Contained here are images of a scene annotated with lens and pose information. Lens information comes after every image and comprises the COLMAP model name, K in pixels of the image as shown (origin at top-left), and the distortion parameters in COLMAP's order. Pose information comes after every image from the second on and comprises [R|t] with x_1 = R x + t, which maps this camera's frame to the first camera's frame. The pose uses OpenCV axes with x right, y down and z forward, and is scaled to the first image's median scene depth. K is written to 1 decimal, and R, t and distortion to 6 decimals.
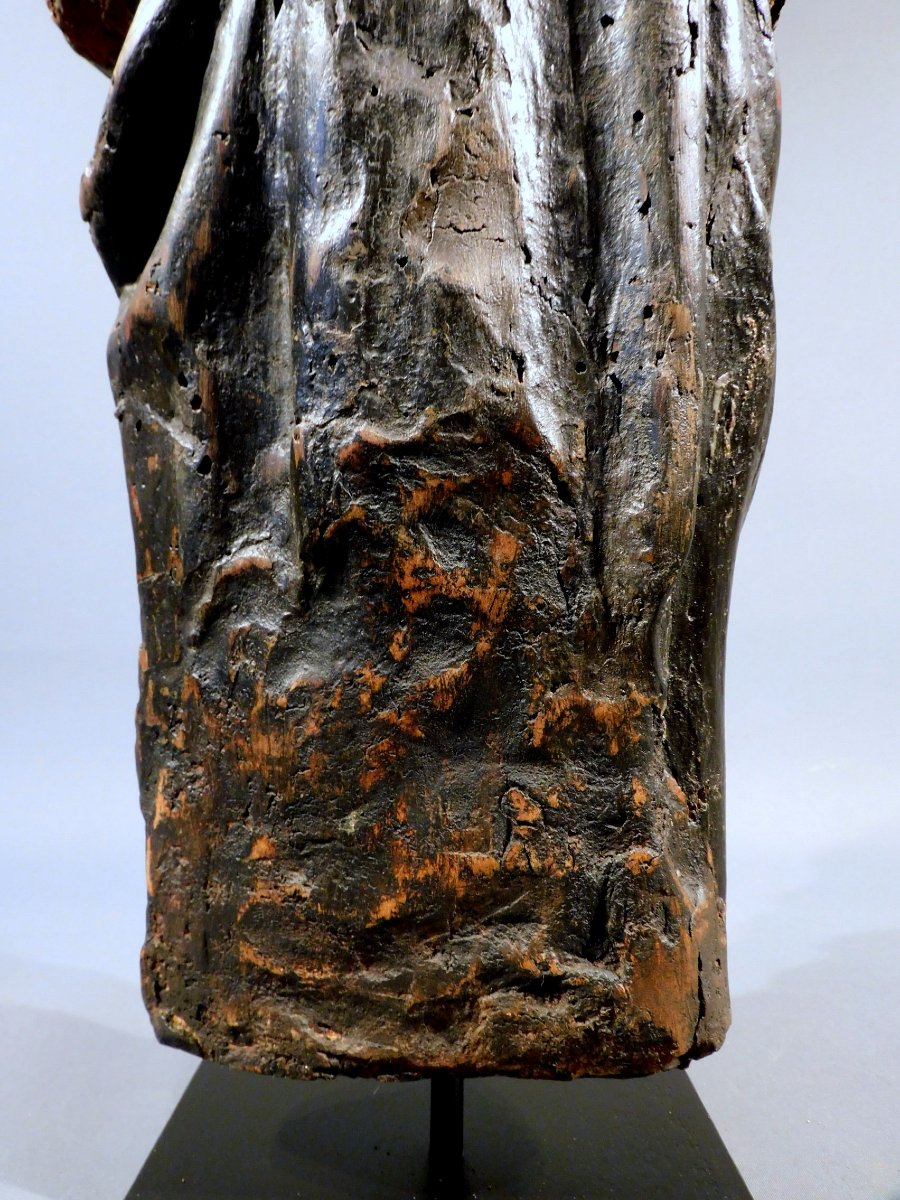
lens RADIAL K [[854.9, 0, 449.4], [0, 854.9, 593.0], [0, 0, 1]] dist [0.005057, -0.005753]
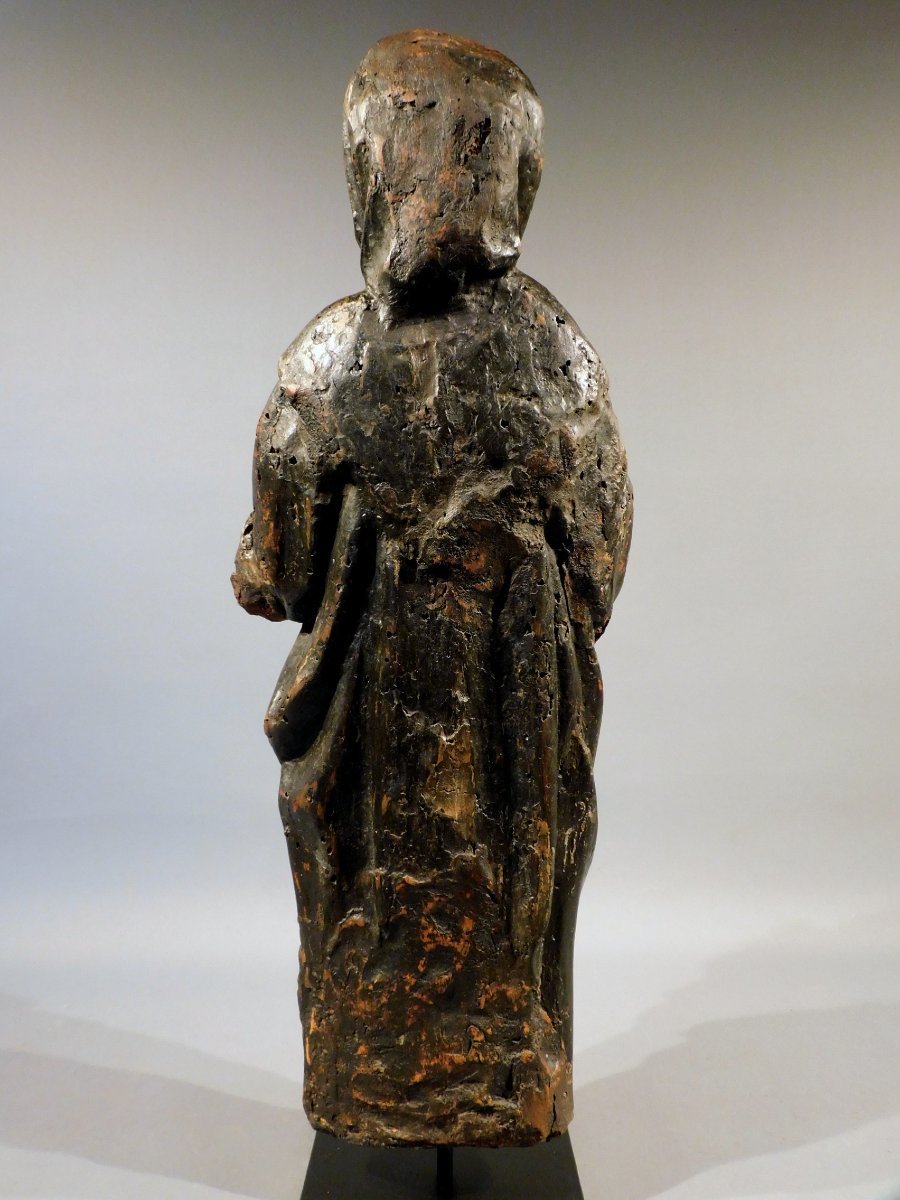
lens RADIAL K [[854.9, 0, 452.5], [0, 854.9, 606.8], [0, 0, 1]] dist [0.005057, -0.005753]
pose [[0.999978, -0.005583, 0.003548, 0.019908], [0.005437, 0.999188, 0.039911, -0.989442], [-0.003768, -0.039891, 0.999197, -1.255798]]
